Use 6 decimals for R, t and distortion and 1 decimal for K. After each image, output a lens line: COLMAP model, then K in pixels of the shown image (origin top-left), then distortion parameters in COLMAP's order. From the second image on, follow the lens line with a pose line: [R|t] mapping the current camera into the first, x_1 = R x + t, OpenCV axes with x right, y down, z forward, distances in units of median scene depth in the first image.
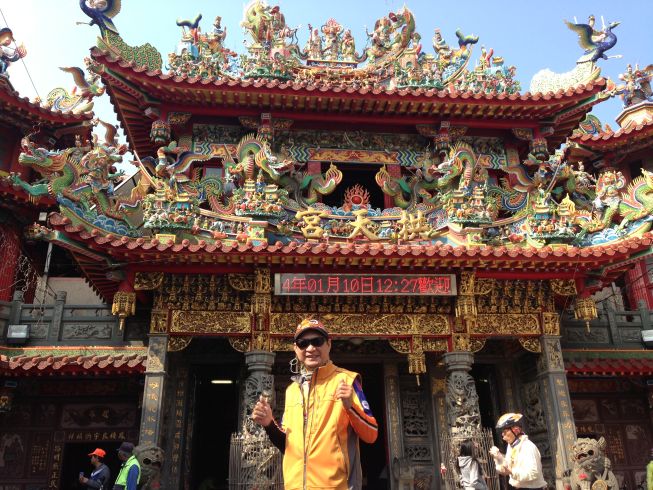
lens RADIAL K [[614.0, 0, 338.7], [0, 614.0, 244.3], [0, 0, 1]] dist [0.126220, -0.206372]
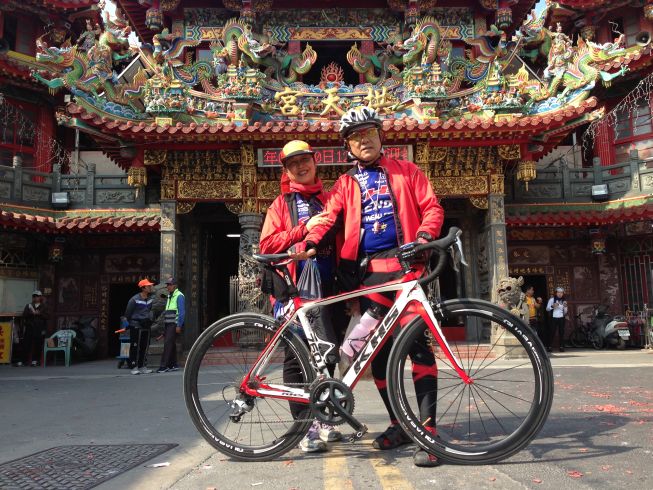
lens RADIAL K [[611.4, 0, 328.1], [0, 611.4, 250.6], [0, 0, 1]] dist [0.137949, -0.204820]
pose [[0.995875, -0.011340, -0.090029, 0.126212], [0.033527, 0.967937, 0.248944, -0.049197], [0.084319, -0.250935, 0.964324, -0.168767]]
